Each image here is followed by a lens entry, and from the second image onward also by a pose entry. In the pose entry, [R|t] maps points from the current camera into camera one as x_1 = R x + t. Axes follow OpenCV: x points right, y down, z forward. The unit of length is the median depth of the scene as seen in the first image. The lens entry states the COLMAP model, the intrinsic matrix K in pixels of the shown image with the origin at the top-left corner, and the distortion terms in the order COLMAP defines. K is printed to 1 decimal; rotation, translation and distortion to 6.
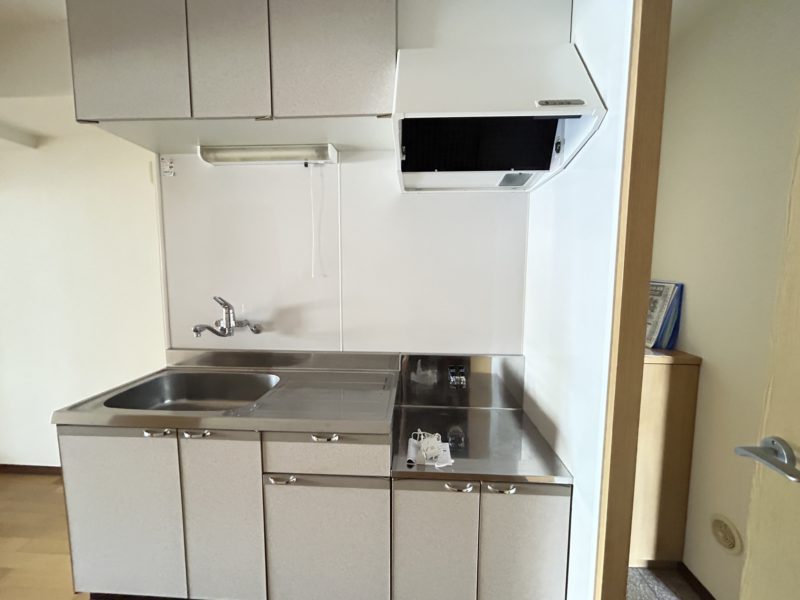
lens RADIAL K [[325.4, 0, 400.0], [0, 325.4, 300.0], [0, 0, 1]] dist [0.001332, 0.000276]
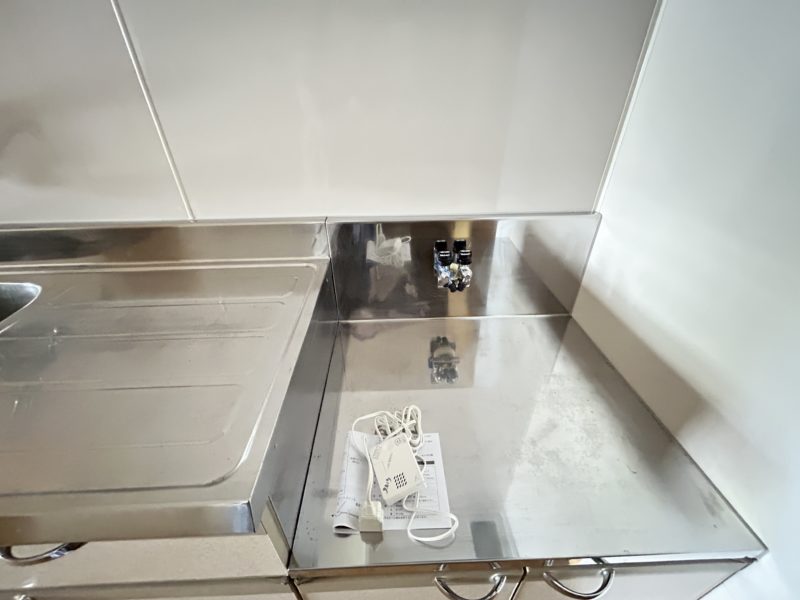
lens RADIAL K [[325.4, 0, 400.0], [0, 325.4, 300.0], [0, 0, 1]] dist [0.001332, 0.000276]
pose [[0.995885, -0.062041, 0.066061, 0.061309], [0.026221, 0.895016, 0.445262, 0.066804], [-0.086750, -0.441698, 0.892960, 0.531318]]
